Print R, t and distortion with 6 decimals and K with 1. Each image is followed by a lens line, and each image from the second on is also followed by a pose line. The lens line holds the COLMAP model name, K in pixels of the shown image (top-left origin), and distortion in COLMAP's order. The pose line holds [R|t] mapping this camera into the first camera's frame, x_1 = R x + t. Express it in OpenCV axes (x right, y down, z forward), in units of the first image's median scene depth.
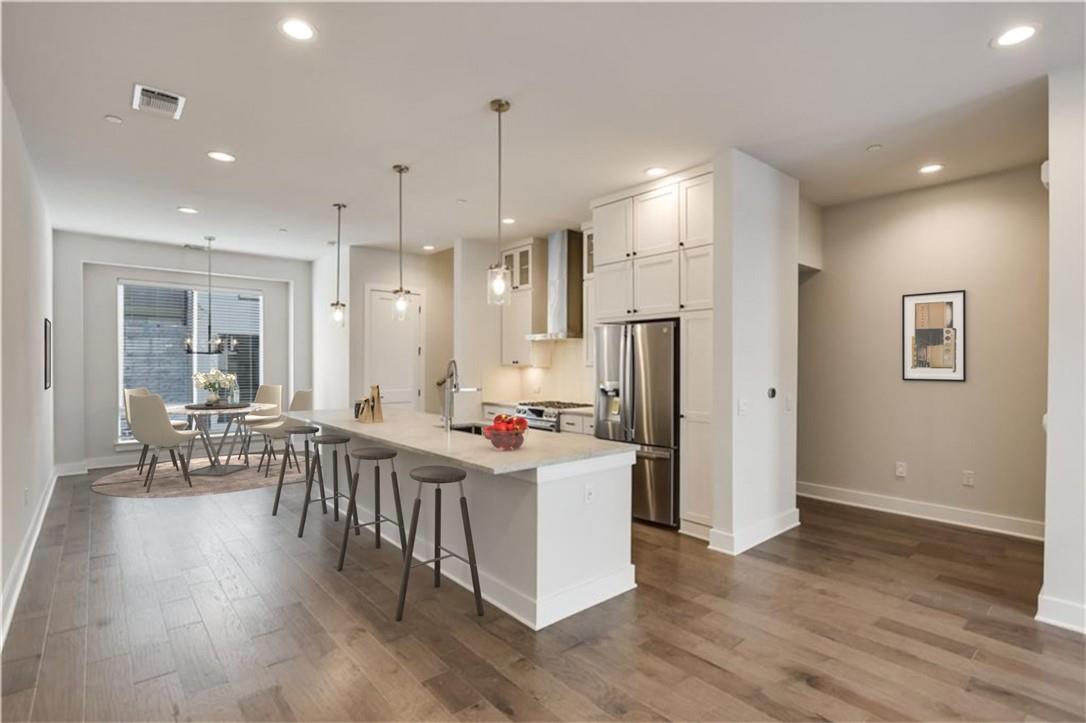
lens RADIAL K [[514.8, 0, 543.0], [0, 514.8, 361.5], [0, 0, 1]] dist [-0.003013, -0.000464]
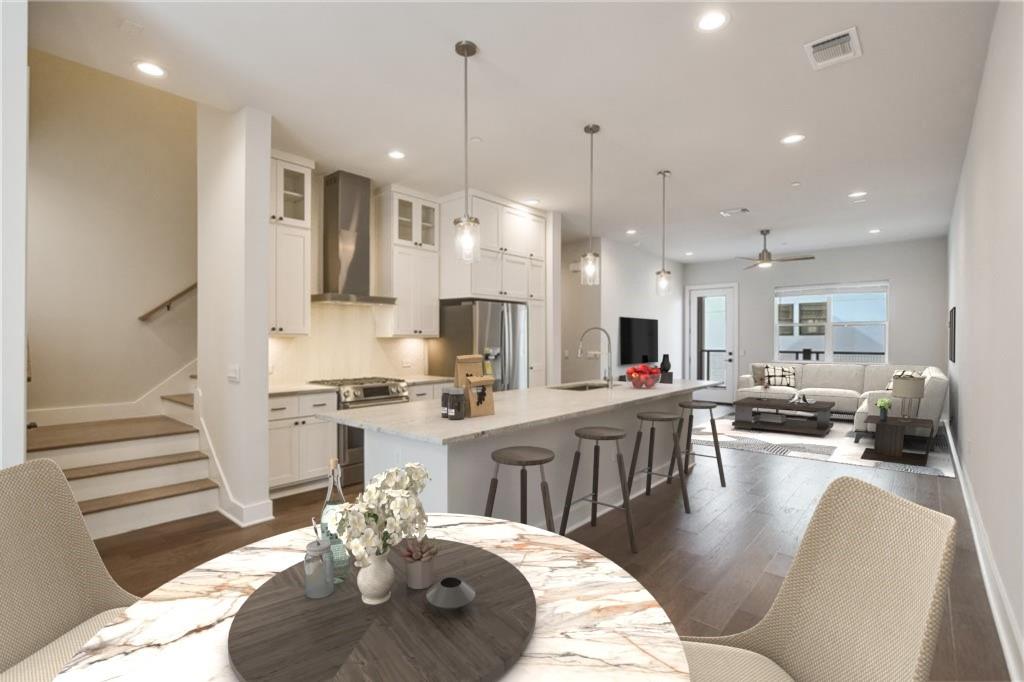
lens RADIAL K [[485.4, 0, 512.0], [0, 485.4, 341.0], [0, 0, 1]] dist [-0.003013, -0.000464]
pose [[-0.123785, -0.008254, 0.992275, -1.051745], [-0.007356, 0.999946, 0.007400, 0.014375], [-0.992282, -0.006384, -0.123839, 1.131002]]
